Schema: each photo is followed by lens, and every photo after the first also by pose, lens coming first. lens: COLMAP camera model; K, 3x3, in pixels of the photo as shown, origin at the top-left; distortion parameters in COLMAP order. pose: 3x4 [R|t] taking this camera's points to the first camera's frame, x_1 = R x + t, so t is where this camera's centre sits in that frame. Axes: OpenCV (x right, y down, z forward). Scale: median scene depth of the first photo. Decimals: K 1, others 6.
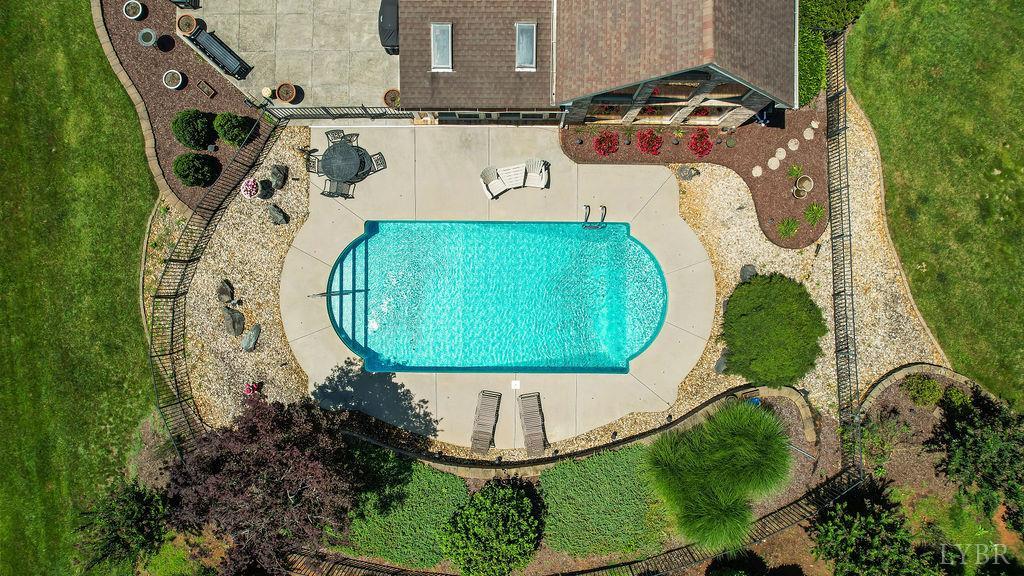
lens RADIAL K [[655.7, 0, 512.0], [0, 655.7, 288.0], [0, 0, 1]] dist [-0.071346, 0.073275]
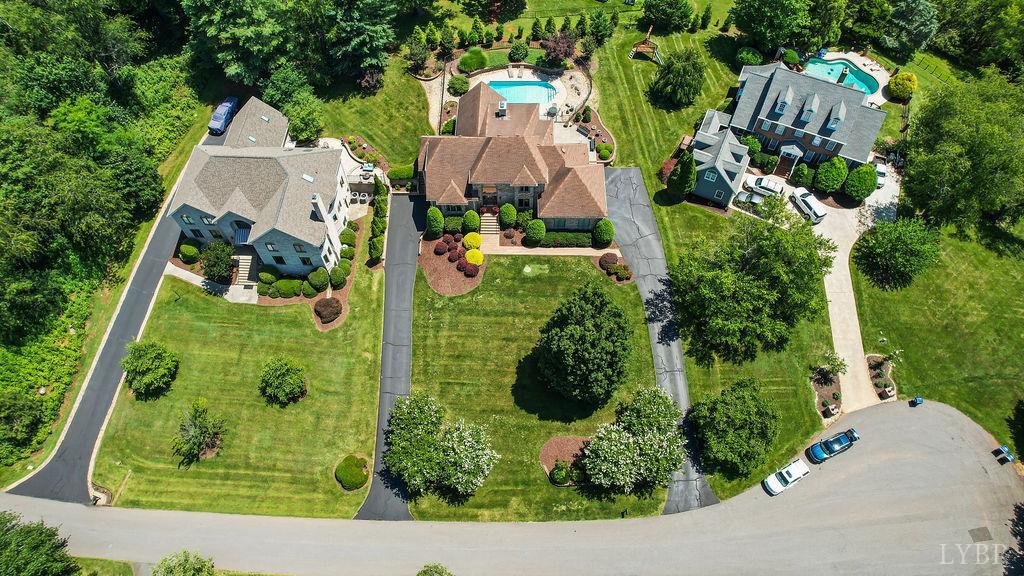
lens RADIAL K [[655.7, 0, 512.0], [0, 655.7, 288.0], [0, 0, 1]] dist [-0.071346, 0.073275]
pose [[-0.999925, 0.001542, 0.012172, -0.030719], [0.005002, -0.854652, 0.519177, -3.480350], [0.011203, 0.519199, 0.854580, -2.151278]]
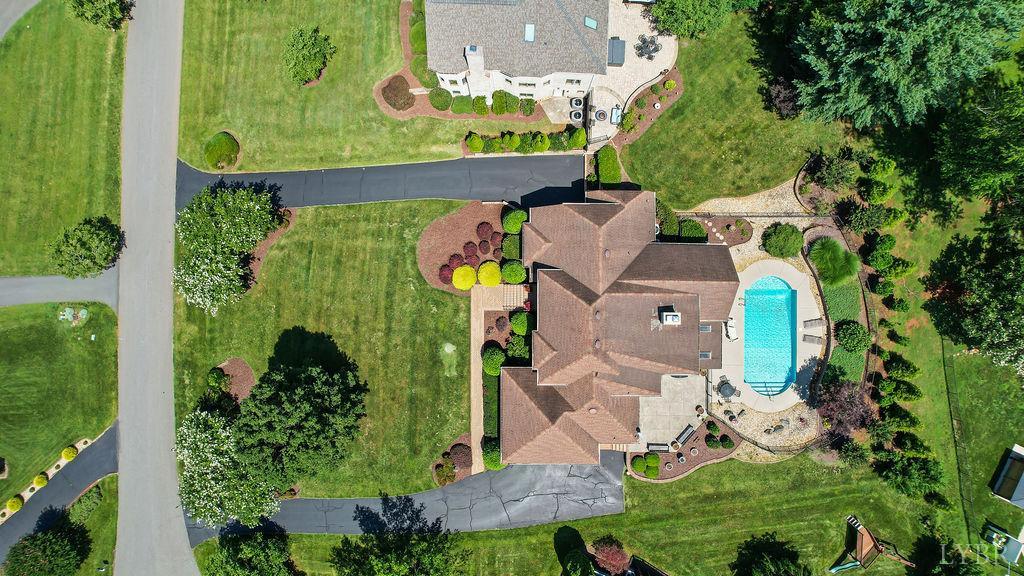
lens RADIAL K [[655.7, 0, 512.0], [0, 655.7, 288.0], [0, 0, 1]] dist [-0.071346, 0.073275]
pose [[-0.004291, -0.999982, 0.004252, 0.179768], [0.999976, -0.004268, 0.005375, -1.128114], [-0.005357, 0.004275, 0.999977, -1.830168]]
